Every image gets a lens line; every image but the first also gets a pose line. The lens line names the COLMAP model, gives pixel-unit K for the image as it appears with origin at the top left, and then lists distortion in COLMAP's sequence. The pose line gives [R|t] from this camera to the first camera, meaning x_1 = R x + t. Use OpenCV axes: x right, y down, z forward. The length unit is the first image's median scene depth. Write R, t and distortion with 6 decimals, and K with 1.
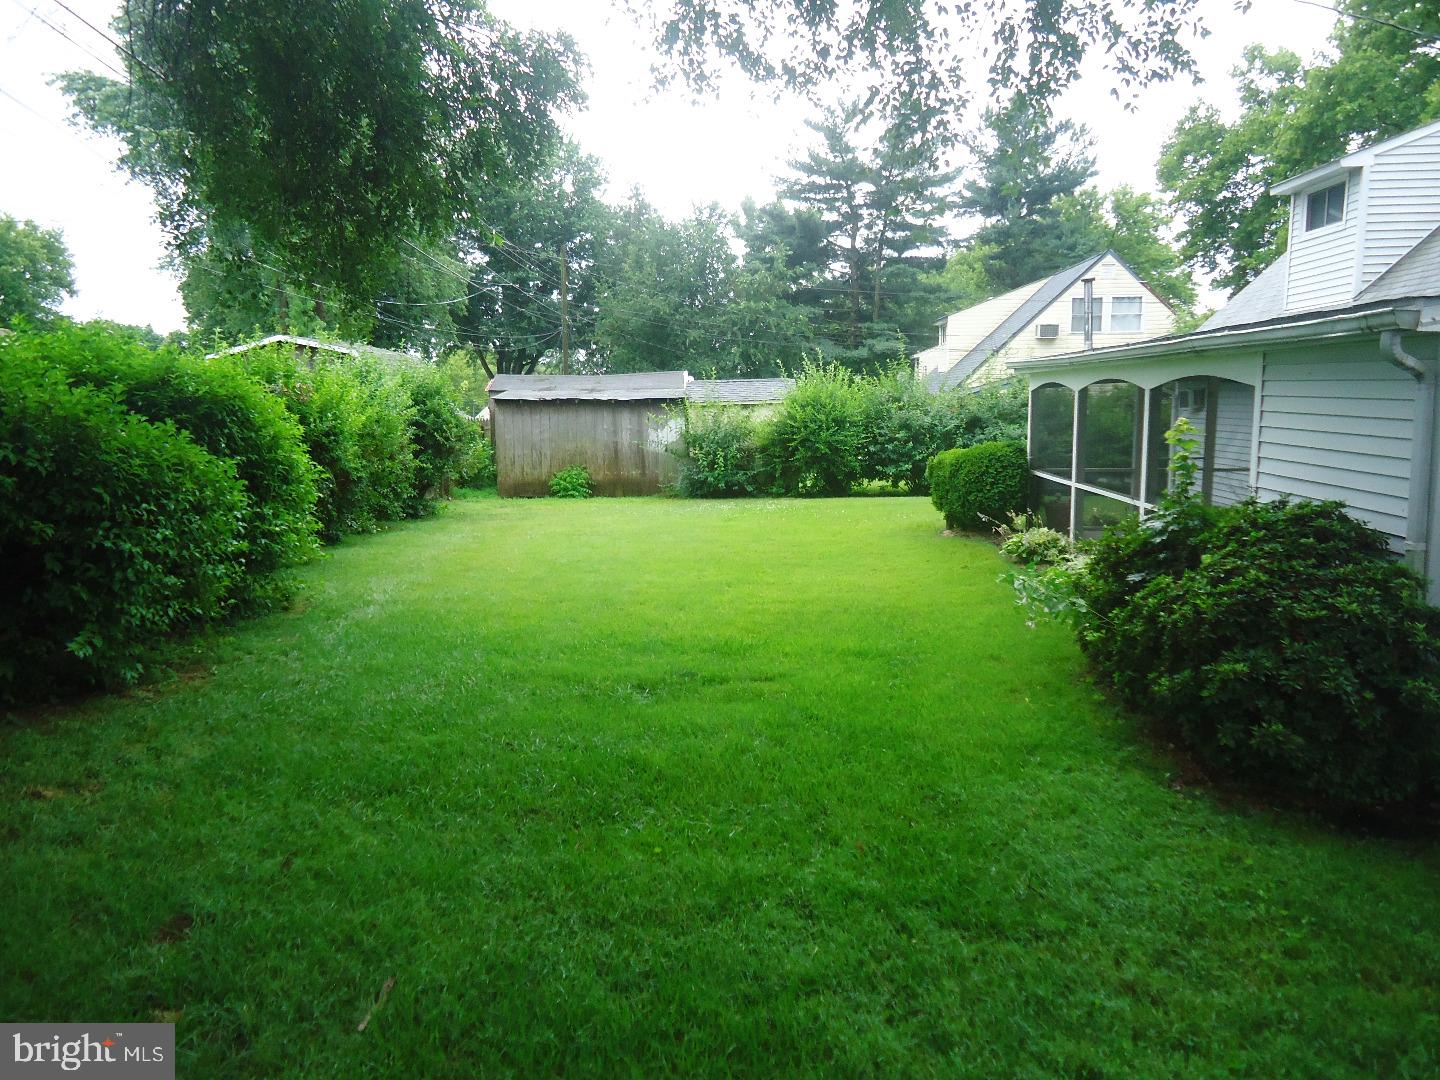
lens RADIAL K [[1066.2, 0, 723.5], [0, 1066.2, 542.0], [0, 0, 1]] dist [0.009947, -0.001010]
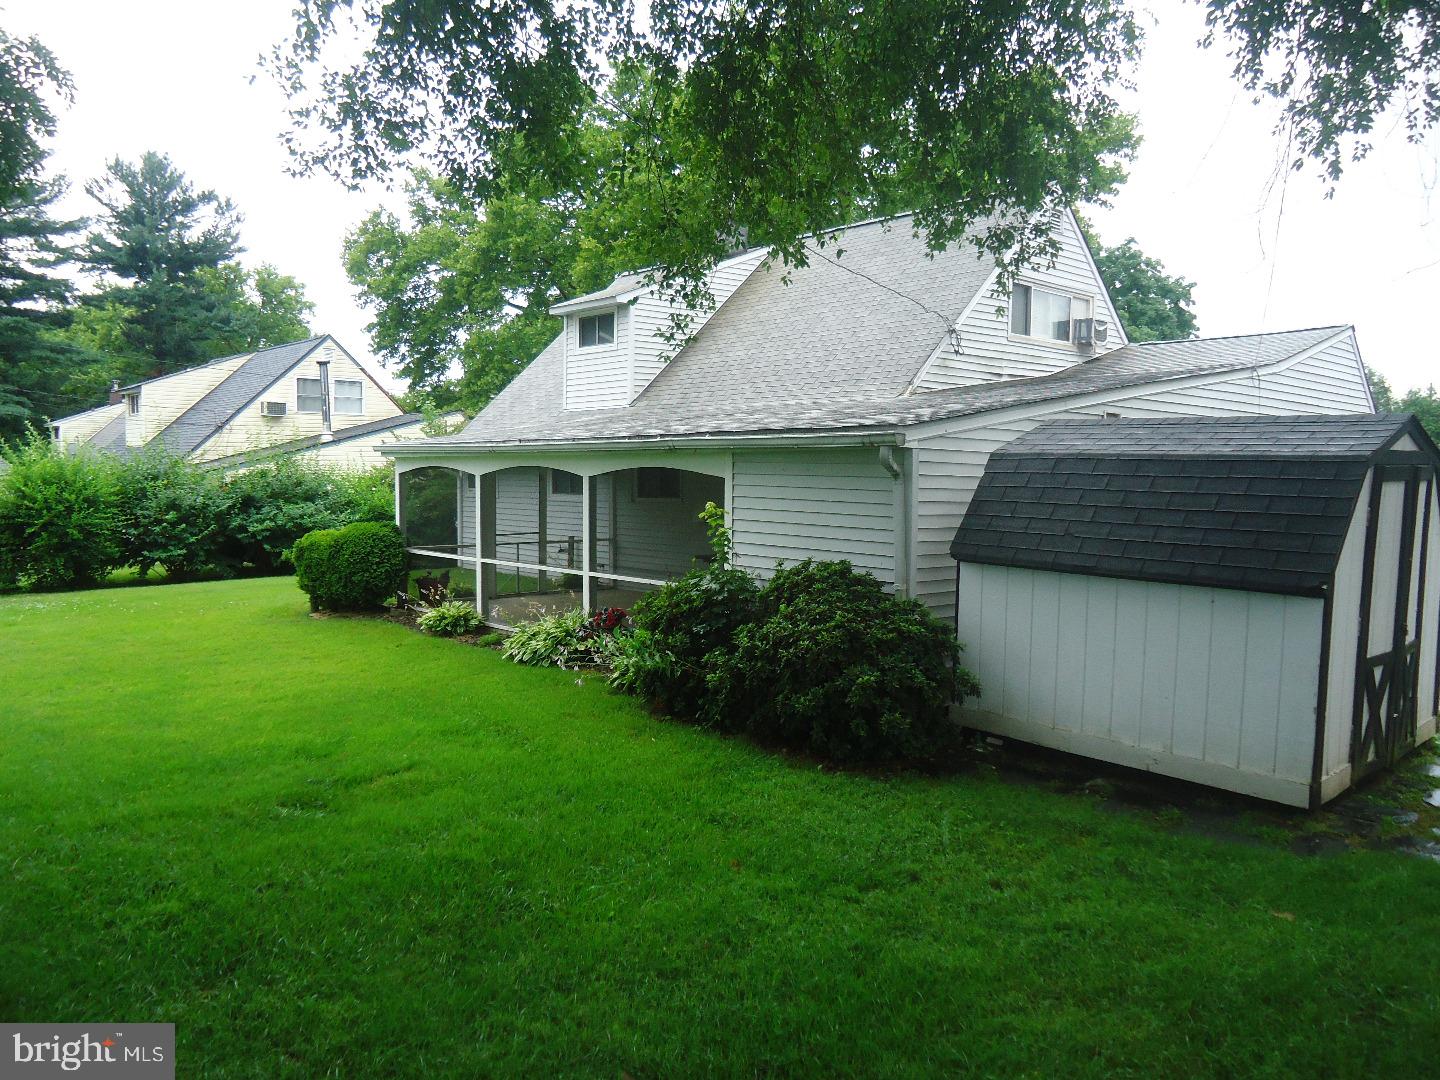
lens RADIAL K [[1066.2, 0, 721.6], [0, 1066.2, 543.6], [0, 0, 1]] dist [0.009947, -0.001010]
pose [[0.692593, -0.036522, 0.720403, -0.126080], [0.085333, 0.995853, -0.031552, -0.006238], [-0.716263, 0.083327, 0.692837, 0.025874]]
